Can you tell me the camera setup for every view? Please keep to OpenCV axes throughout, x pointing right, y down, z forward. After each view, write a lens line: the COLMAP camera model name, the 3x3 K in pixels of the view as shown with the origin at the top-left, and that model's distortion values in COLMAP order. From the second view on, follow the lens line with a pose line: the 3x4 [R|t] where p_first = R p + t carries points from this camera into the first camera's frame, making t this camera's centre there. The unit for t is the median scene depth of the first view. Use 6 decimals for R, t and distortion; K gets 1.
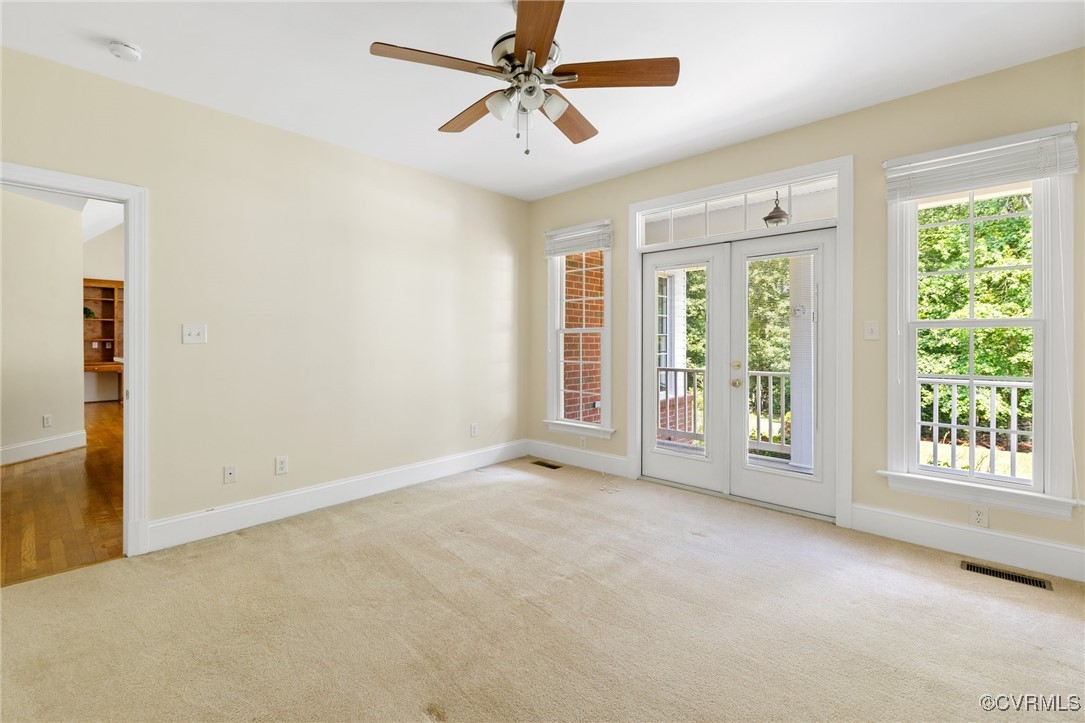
lens RADIAL K [[506.6, 0, 529.7], [0, 506.6, 337.0], [0, 0, 1]] dist [-0.000559, -0.000209]
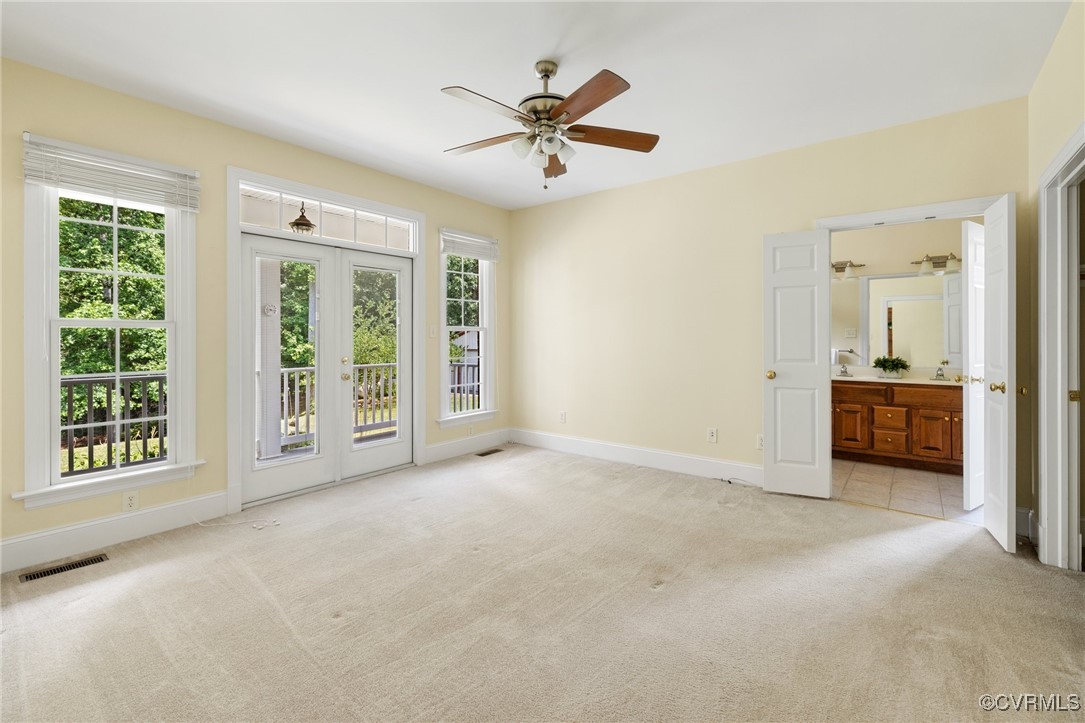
lens RADIAL K [[470.3, 0, 553.6], [0, 470.3, 332.0], [0, 0, 1]] dist [-0.002377, -0.000219]
pose [[-0.106624, 0.009489, 0.994254, -0.658131], [0.000247, 0.999955, -0.009517, 0.004620], [-0.994299, -0.000770, -0.106622, 0.658645]]
